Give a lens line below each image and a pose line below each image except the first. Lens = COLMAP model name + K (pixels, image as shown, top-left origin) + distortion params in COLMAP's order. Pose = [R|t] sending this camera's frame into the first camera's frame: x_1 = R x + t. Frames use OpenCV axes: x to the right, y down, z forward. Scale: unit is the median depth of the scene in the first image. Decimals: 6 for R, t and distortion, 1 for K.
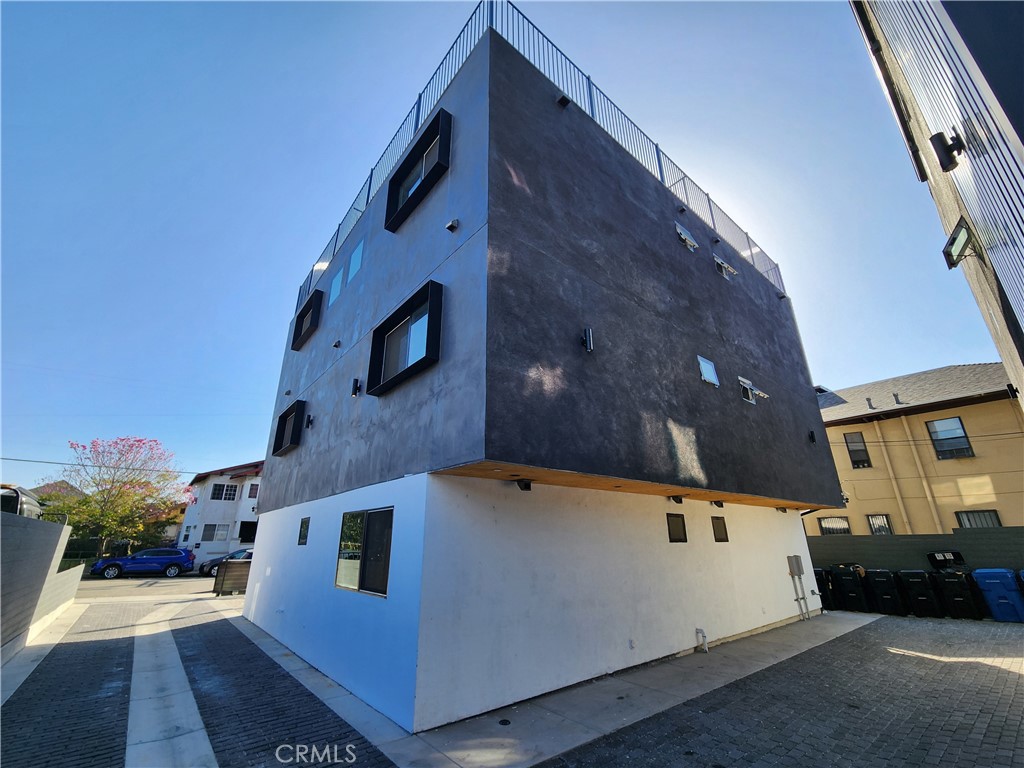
lens RADIAL K [[417.9, 0, 510.7], [0, 417.9, 391.2], [0, 0, 1]] dist [0.001122, -0.000508]
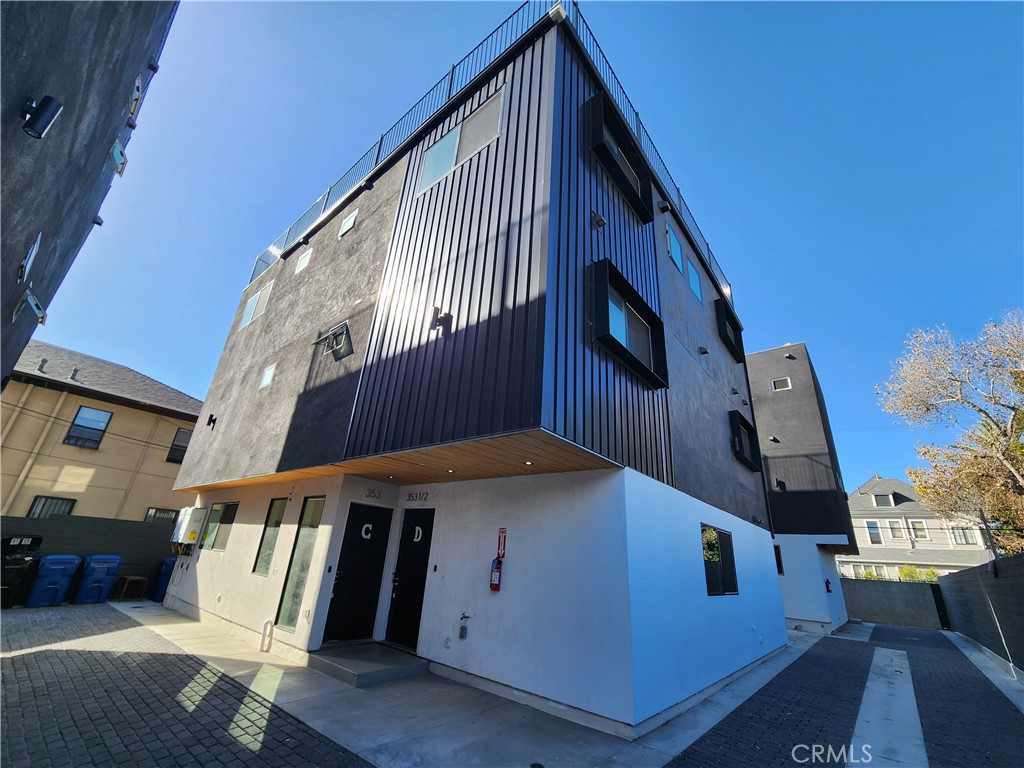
lens RADIAL K [[417.9, 0, 506.5], [0, 417.9, 390.2], [0, 0, 1]] dist [0.001122, -0.000508]
pose [[-0.173559, 0.366453, 0.914106, -0.172878], [-0.394763, 0.824472, -0.405472, 0.093248], [-0.902242, -0.431228, 0.001567, 0.230548]]
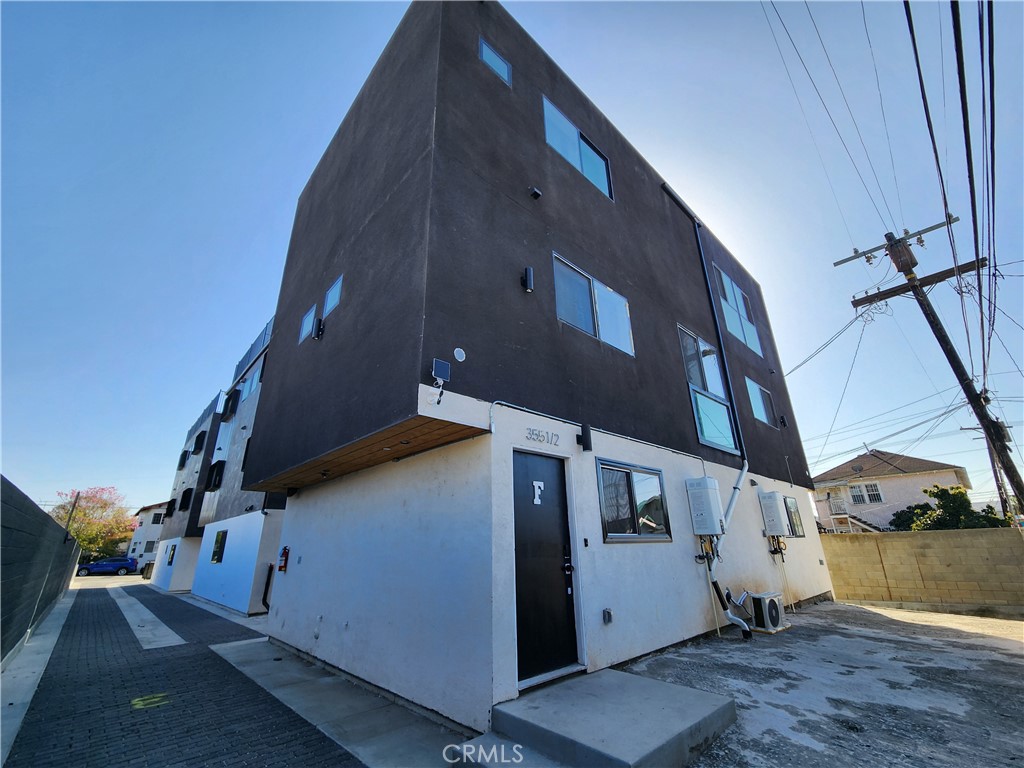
lens RADIAL K [[417.9, 0, 514.1], [0, 417.9, 390.0], [0, 0, 1]] dist [0.001122, -0.000508]
pose [[0.998003, 0.011411, 0.062132, 1.761680], [-0.010384, 0.999805, -0.016824, -0.772718], [-0.062312, 0.016145, 0.997926, -2.134216]]
